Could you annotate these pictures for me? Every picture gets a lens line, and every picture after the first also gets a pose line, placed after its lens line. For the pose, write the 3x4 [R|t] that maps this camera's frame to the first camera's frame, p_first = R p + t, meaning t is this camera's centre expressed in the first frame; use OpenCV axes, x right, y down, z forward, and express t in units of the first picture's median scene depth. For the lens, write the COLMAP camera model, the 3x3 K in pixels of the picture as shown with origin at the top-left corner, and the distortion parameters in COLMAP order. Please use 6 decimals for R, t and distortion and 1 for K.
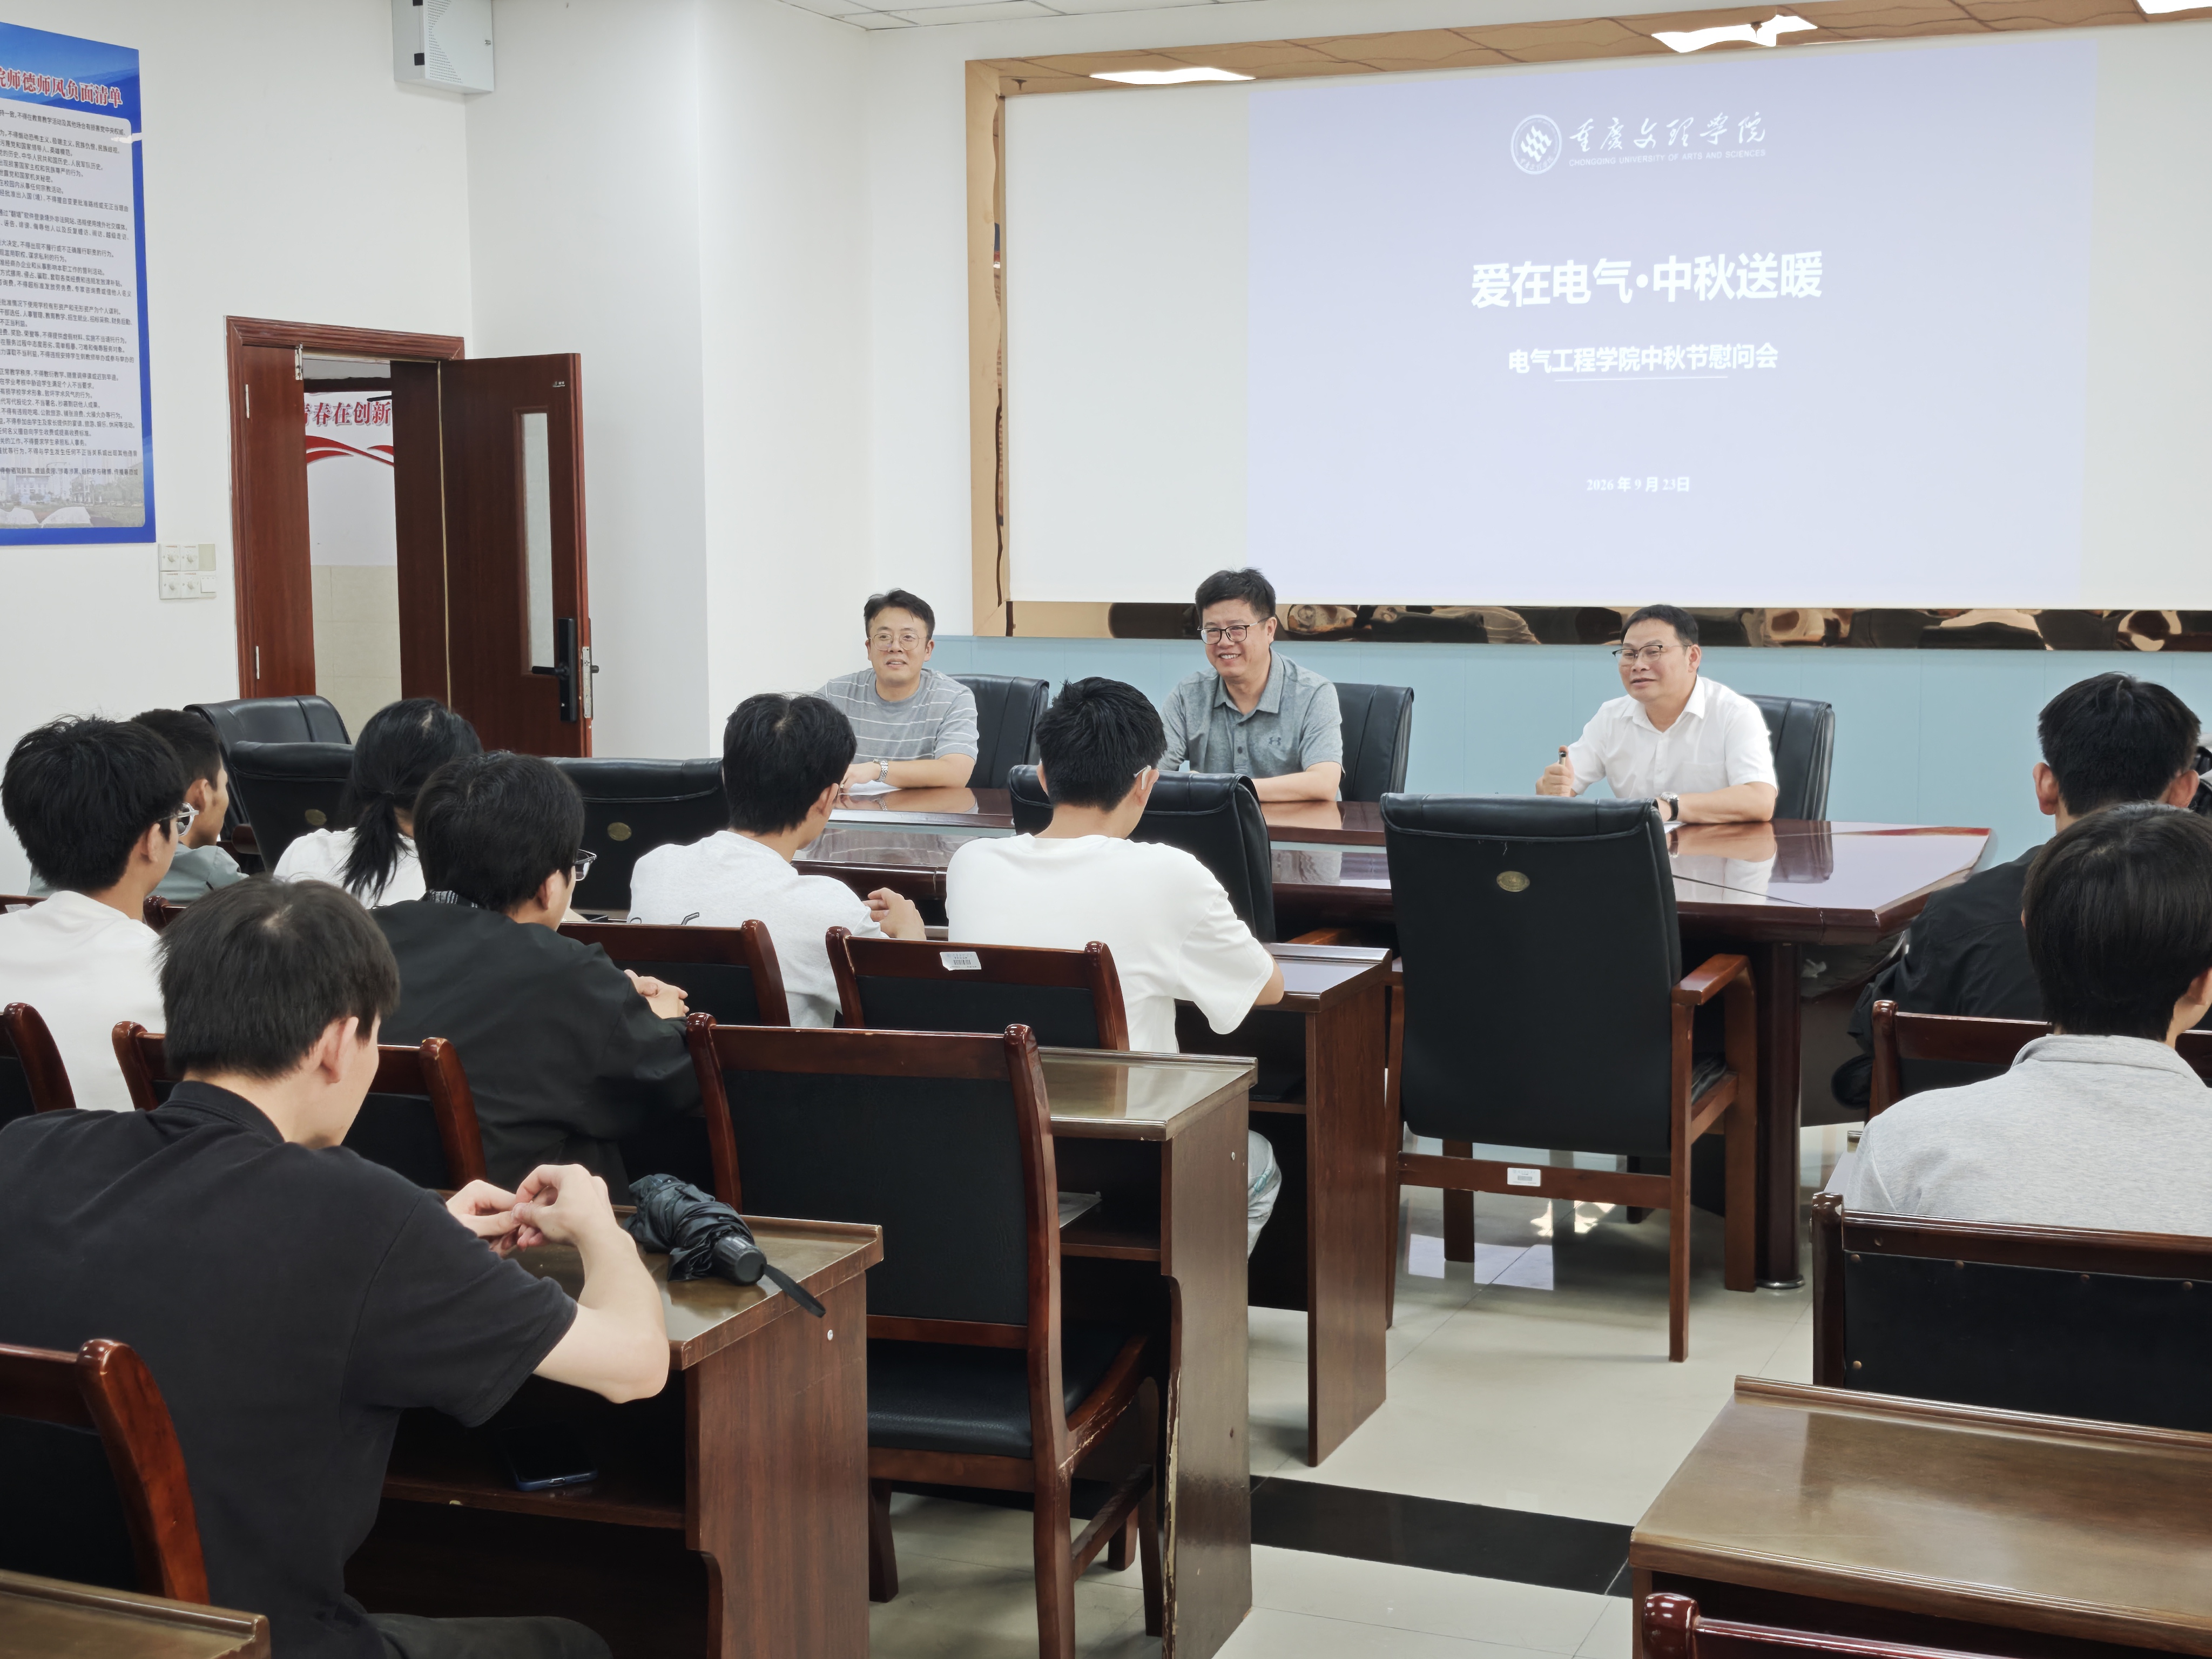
lens RADIAL K [[2865.7, 0, 1101.9], [0, 2865.7, 838.6], [0, 0, 1]] dist [-0.053382, 0.000000]
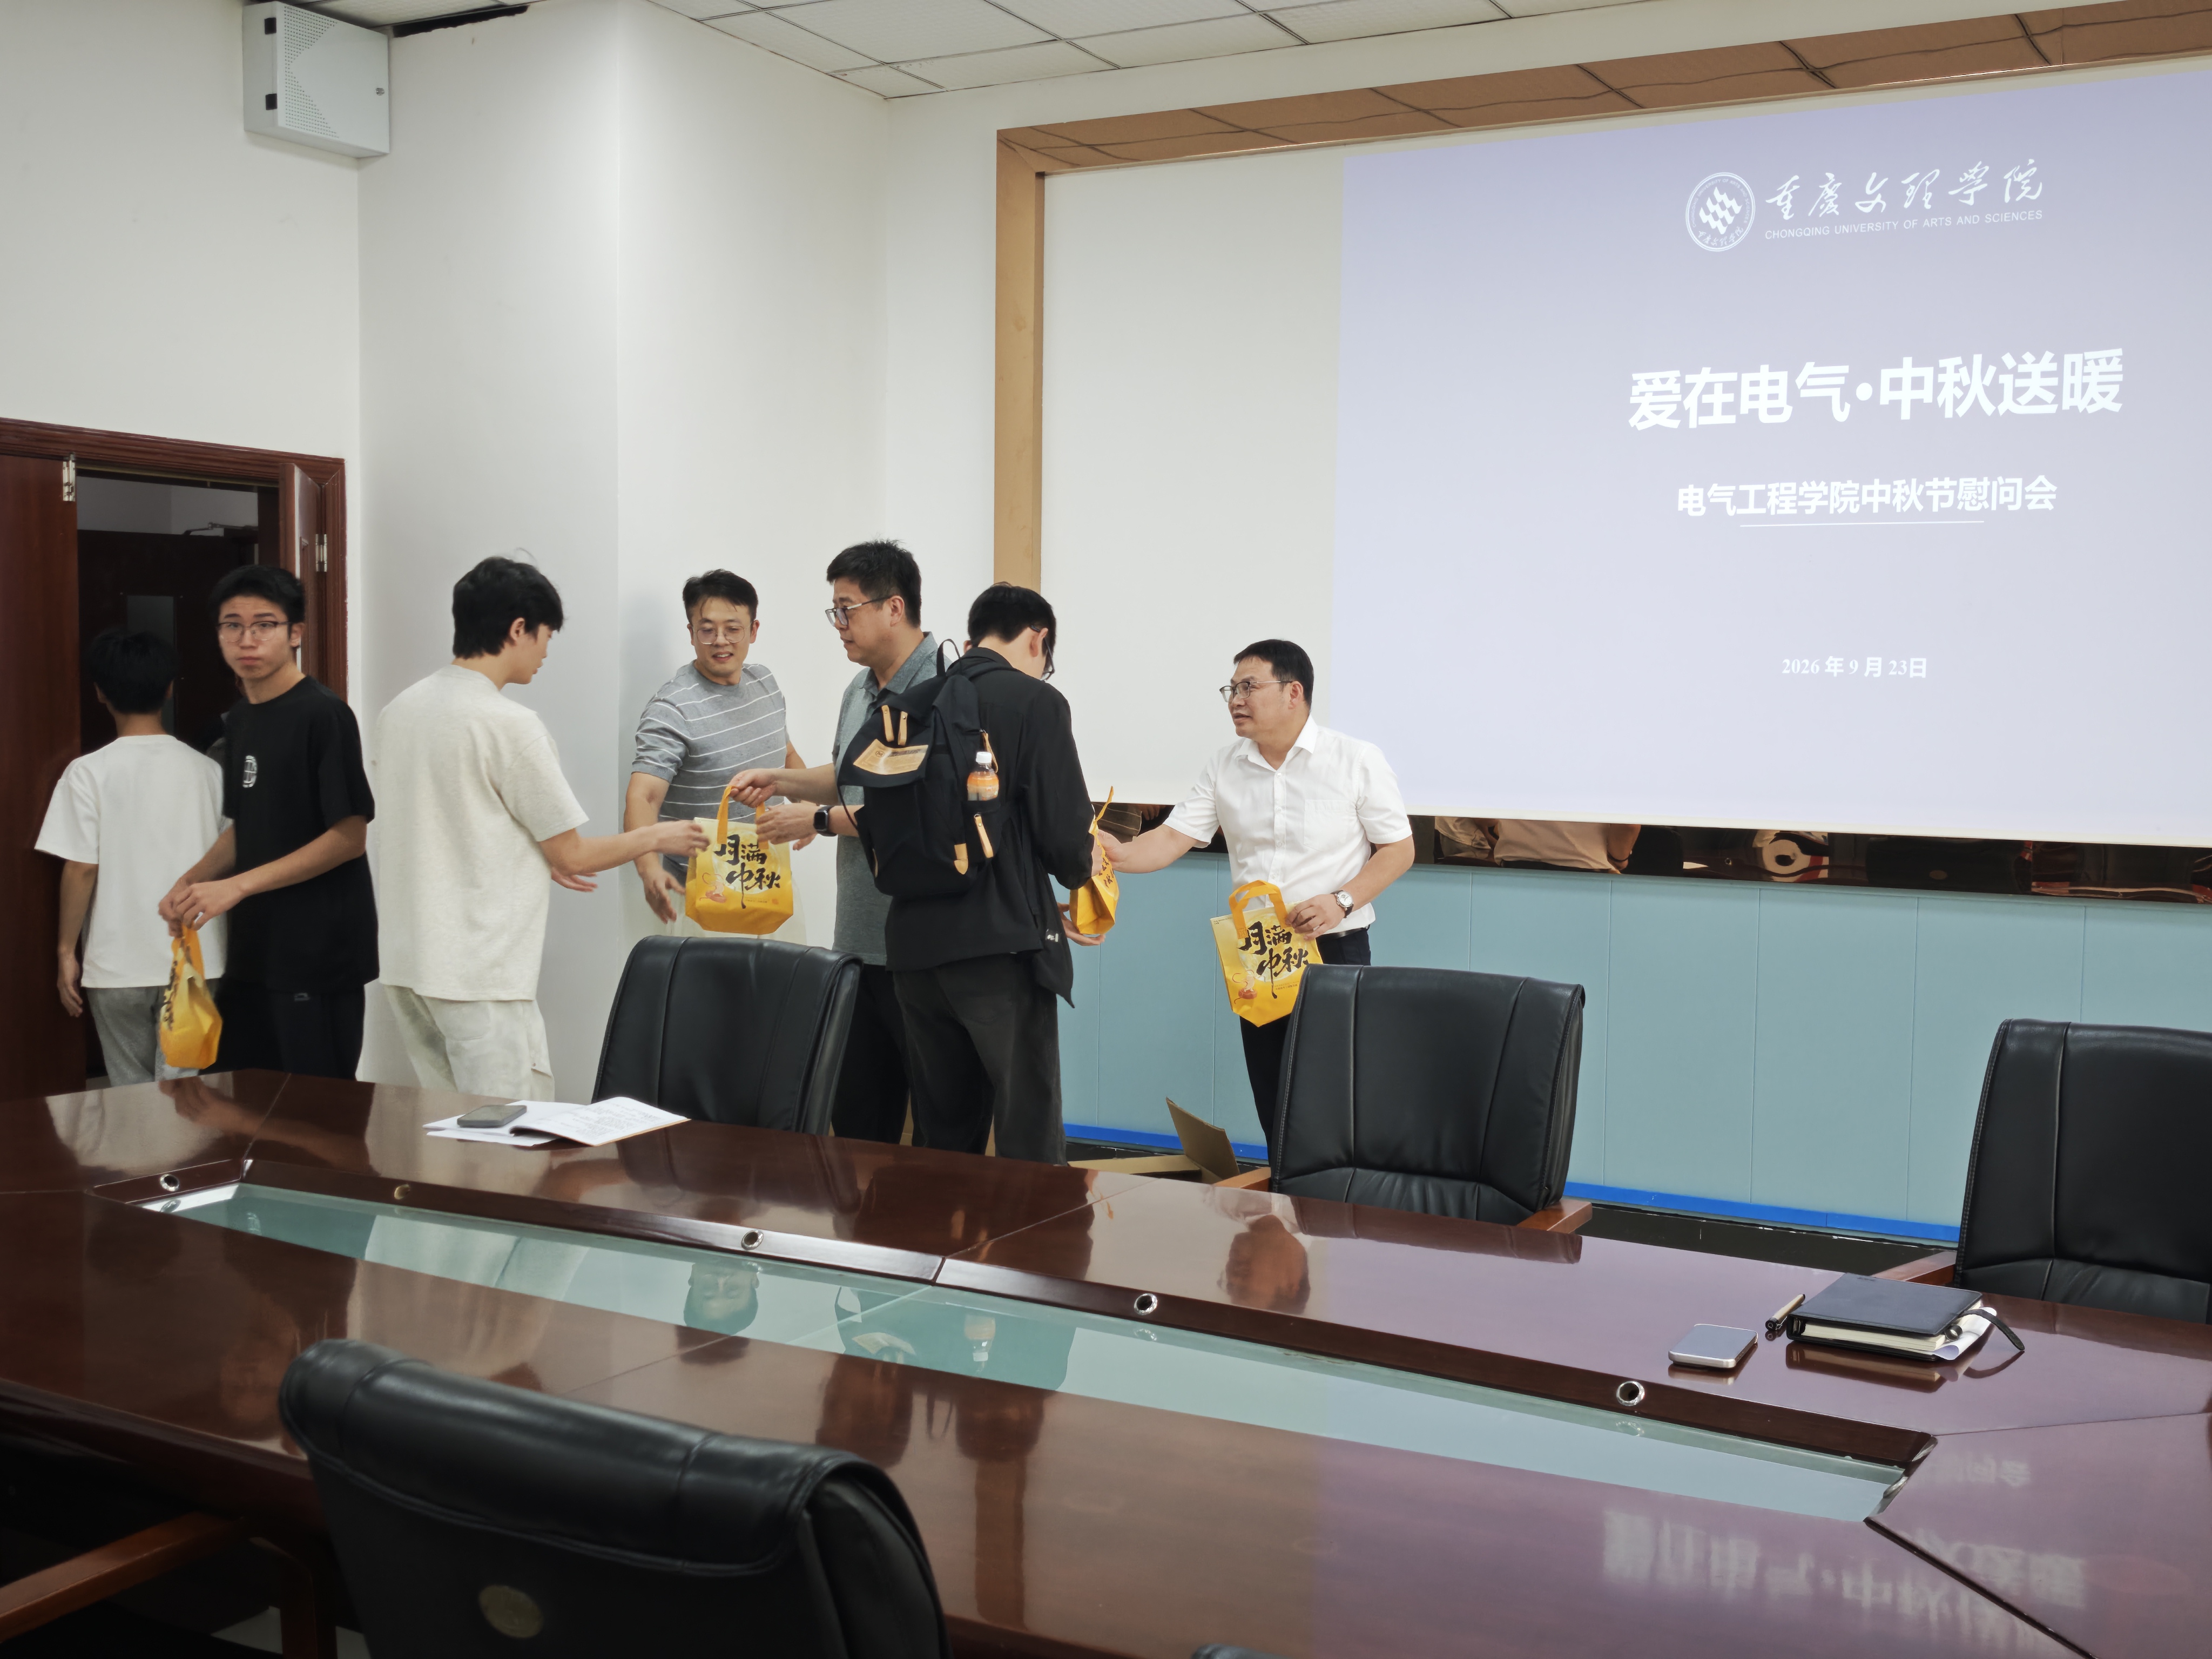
lens RADIAL K [[2317.0, 0, 1106.5], [0, 2317.0, 808.8], [0, 0, 1]] dist [-0.010209, 0.000000]
pose [[0.994115, 0.023146, -0.105831, 0.060672], [-0.029307, 0.997942, -0.057033, -0.048271], [0.104293, 0.059799, 0.992747, 0.393751]]
